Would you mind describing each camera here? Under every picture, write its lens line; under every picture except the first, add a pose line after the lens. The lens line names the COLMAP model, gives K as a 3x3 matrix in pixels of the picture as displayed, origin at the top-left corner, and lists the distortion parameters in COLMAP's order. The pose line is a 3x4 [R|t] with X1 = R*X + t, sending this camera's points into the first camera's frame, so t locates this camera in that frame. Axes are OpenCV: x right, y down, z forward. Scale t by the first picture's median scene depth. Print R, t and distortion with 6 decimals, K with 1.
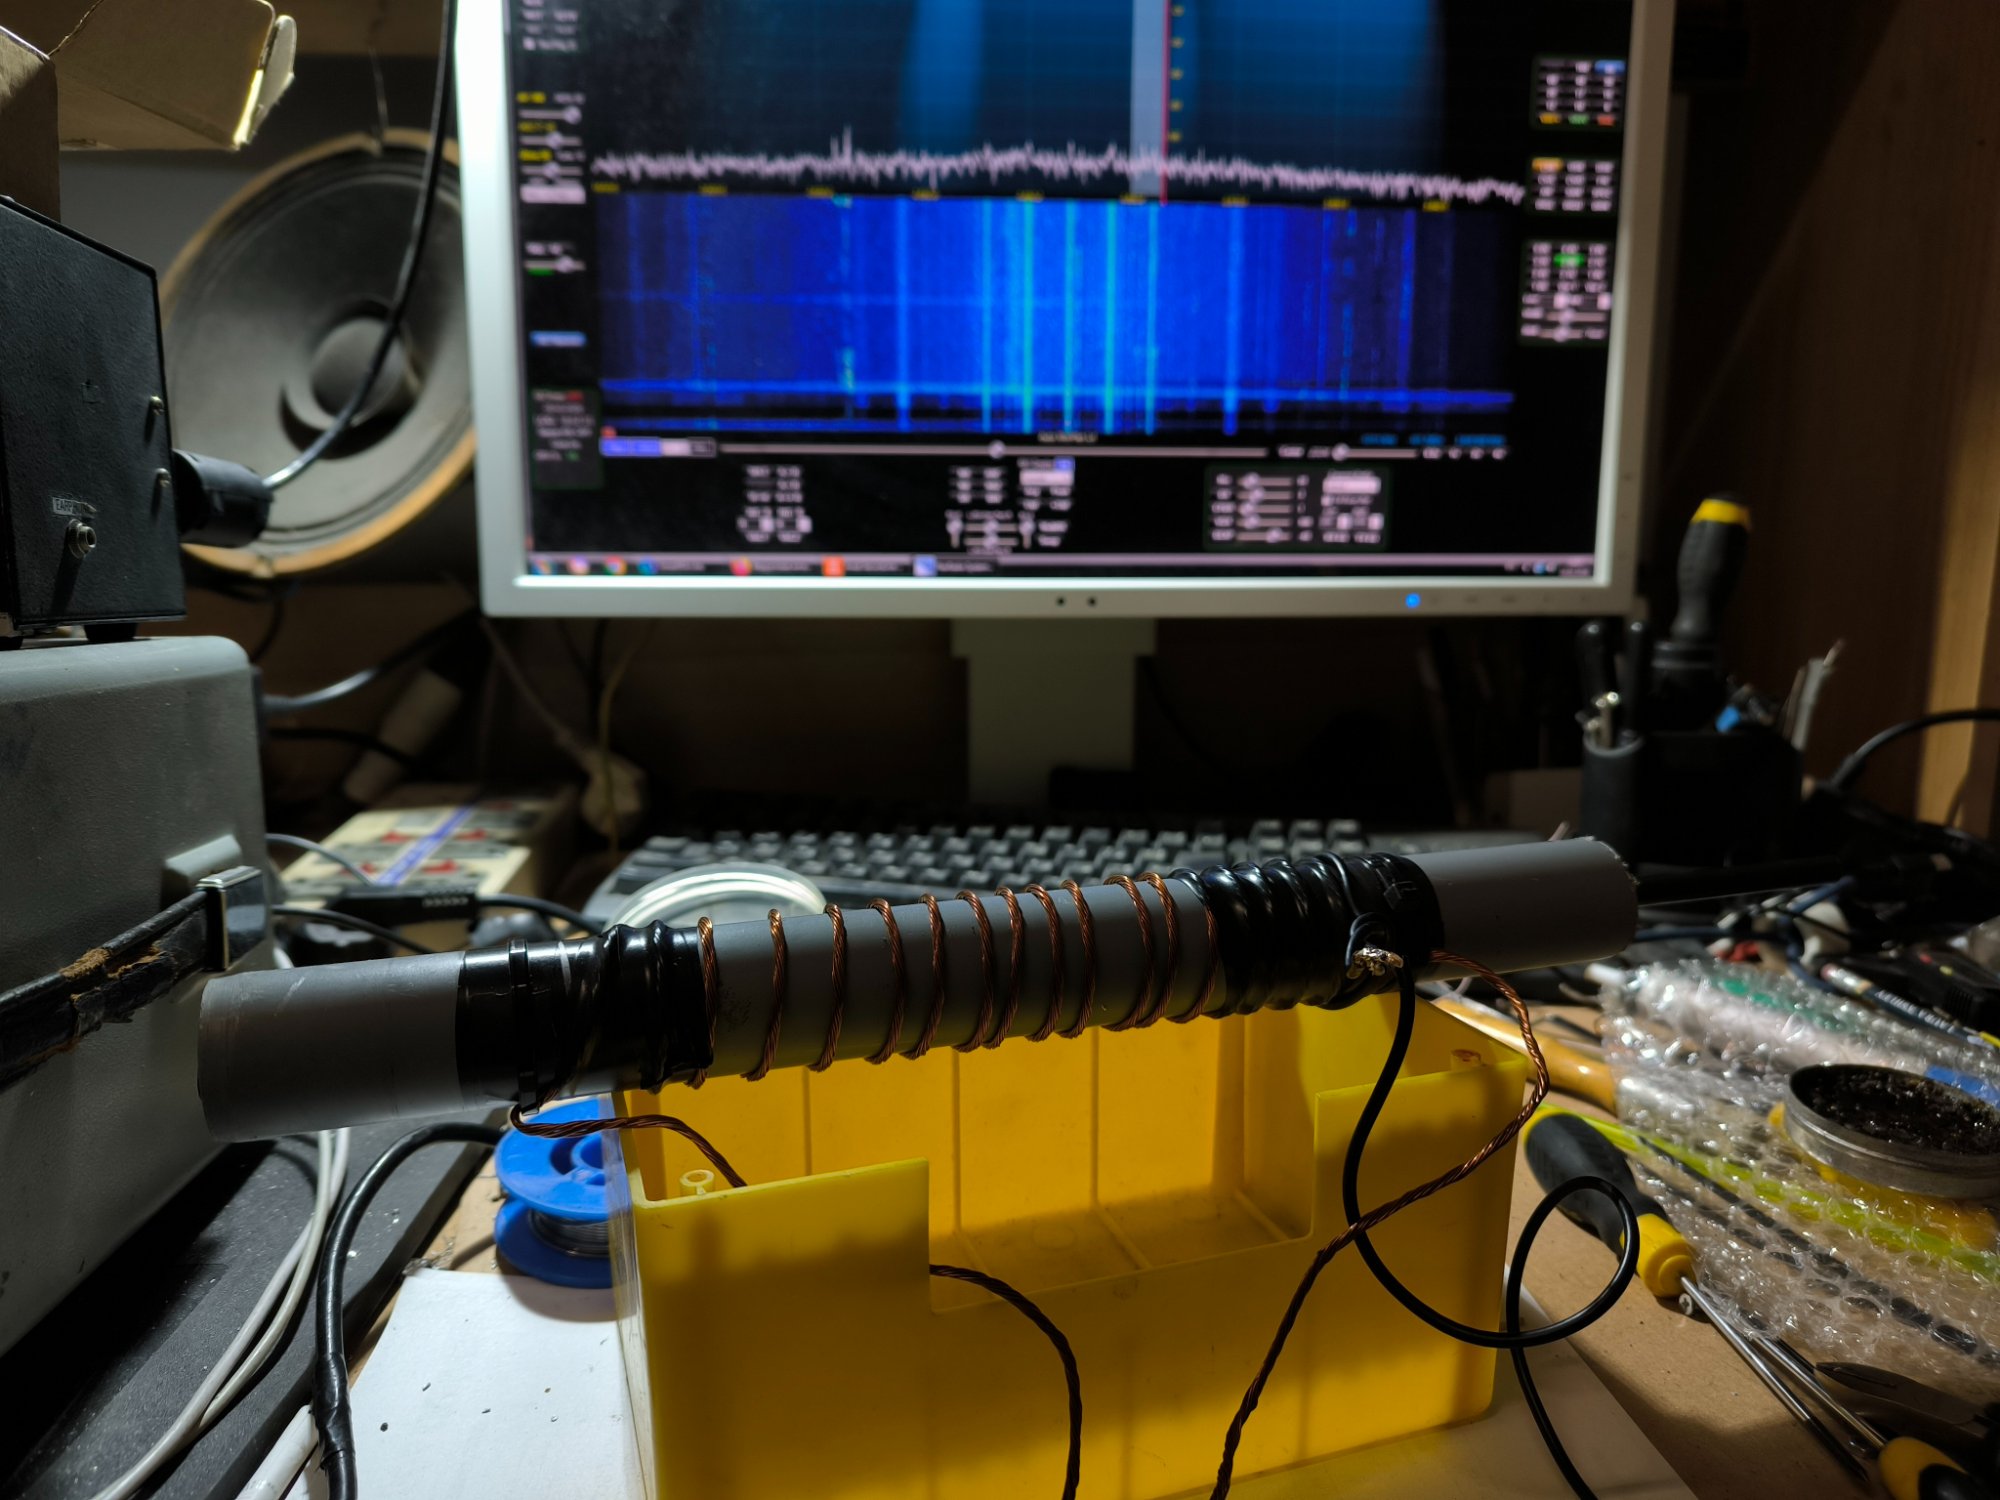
lens RADIAL K [[1429.9, 0, 999.7], [0, 1429.9, 748.7], [0, 0, 1]] dist [-0.033258, -0.003520]
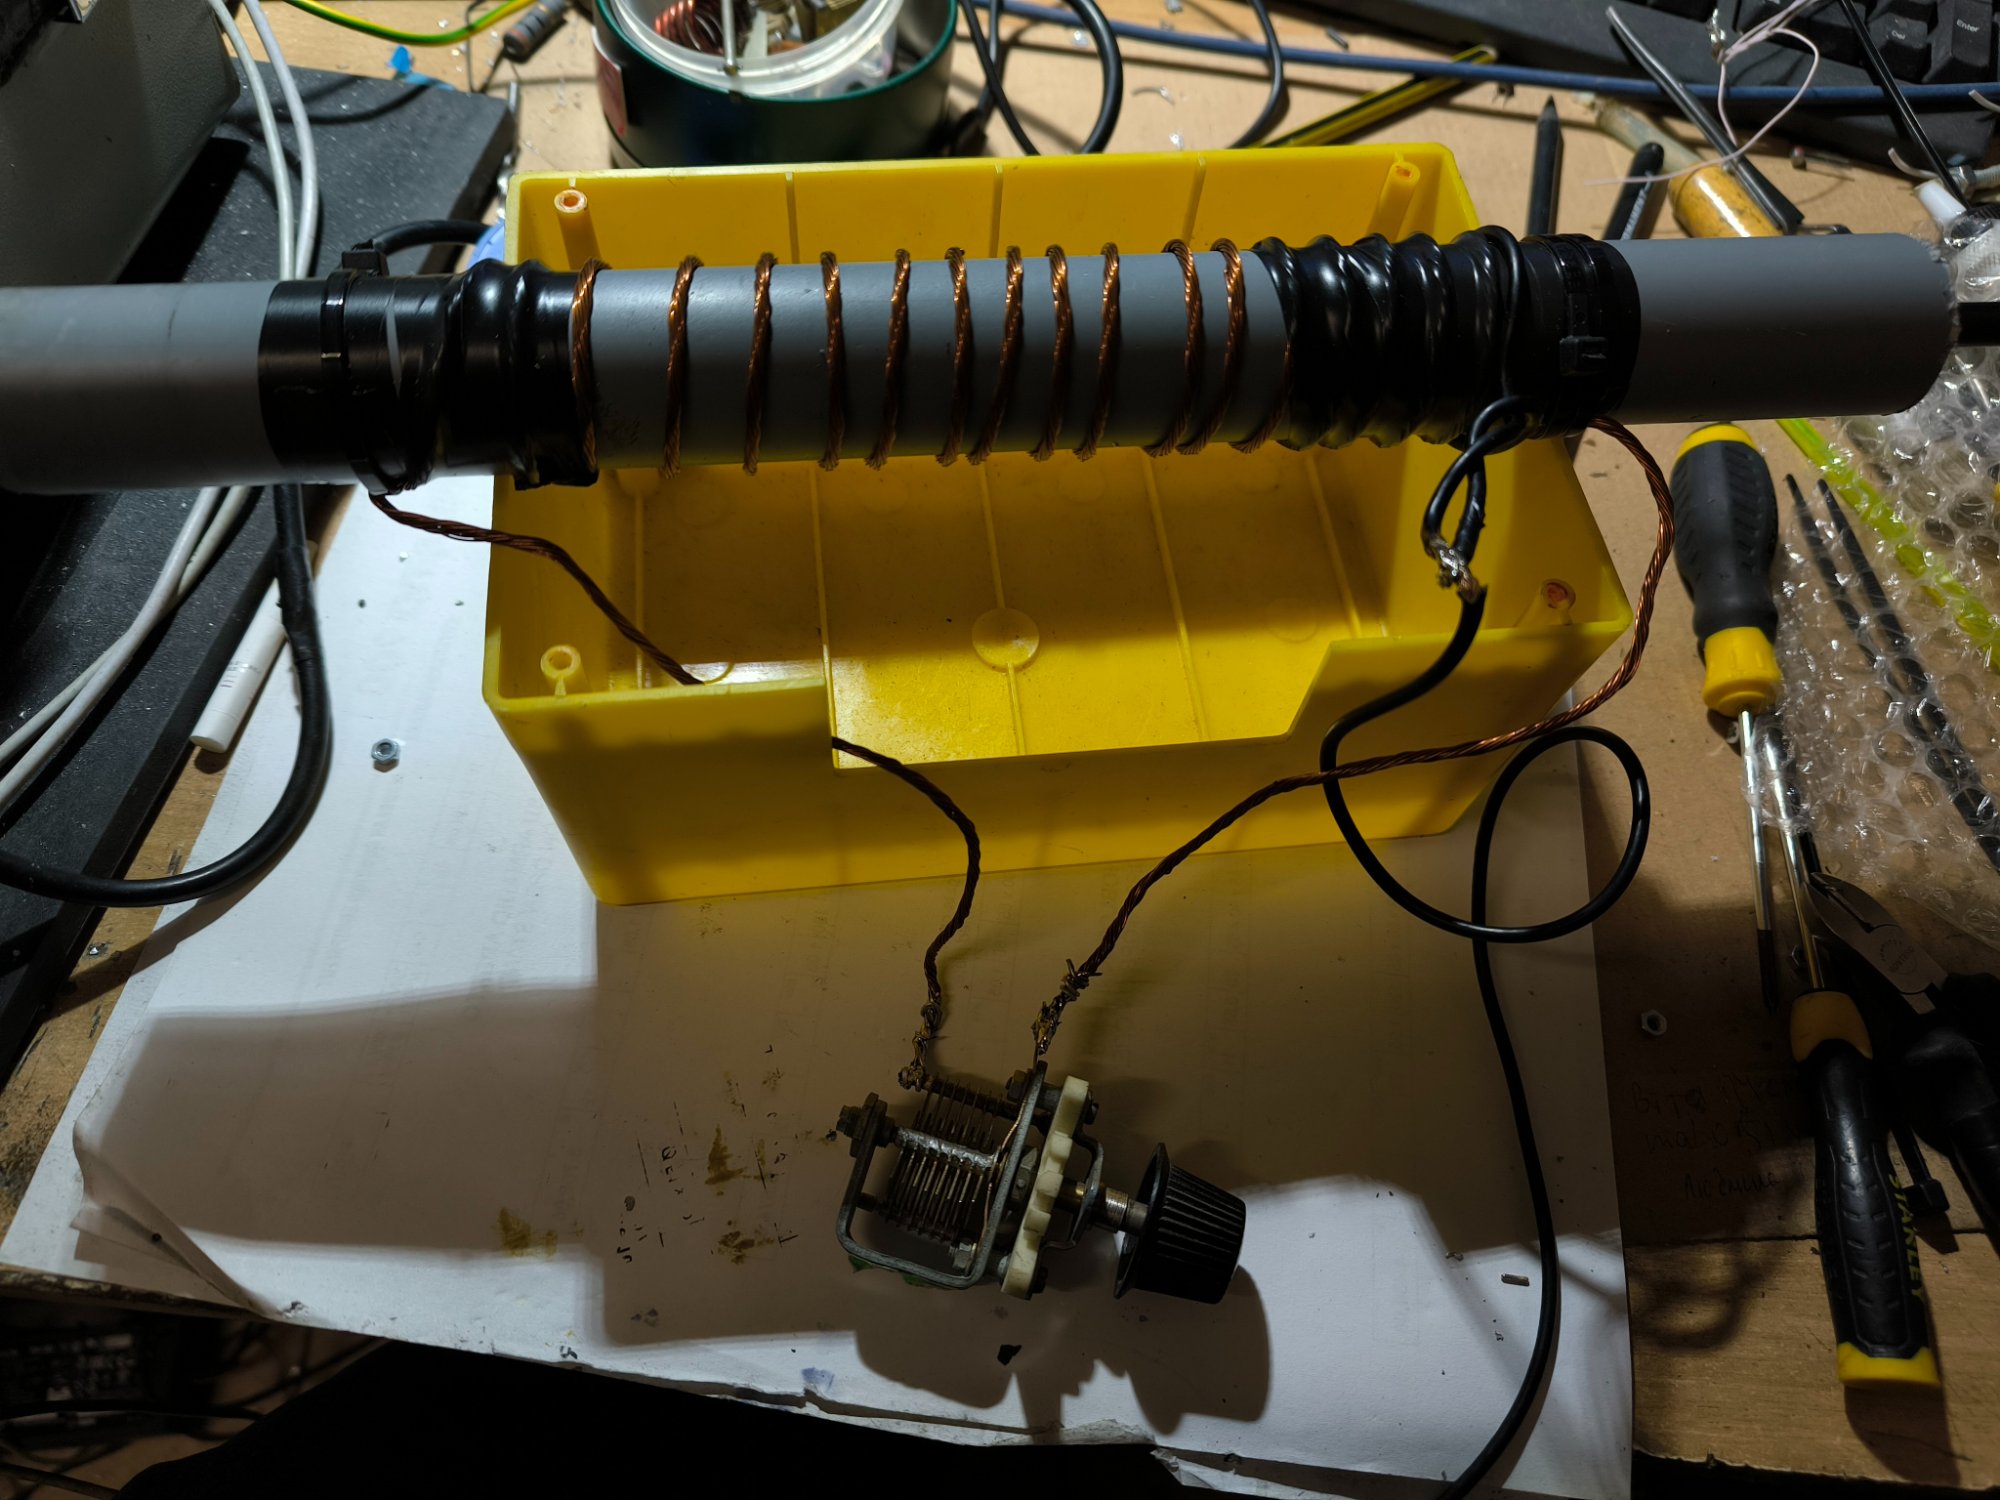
lens RADIAL K [[1429.9, 0, 999.4], [0, 1429.9, 750.5], [0, 0, 1]] dist [-0.033258, -0.003520]
pose [[0.977590, 0.205980, -0.043465, 0.079590], [-0.097818, 0.627283, 0.772624, -0.296914], [0.186410, -0.751058, 0.633375, 0.379867]]
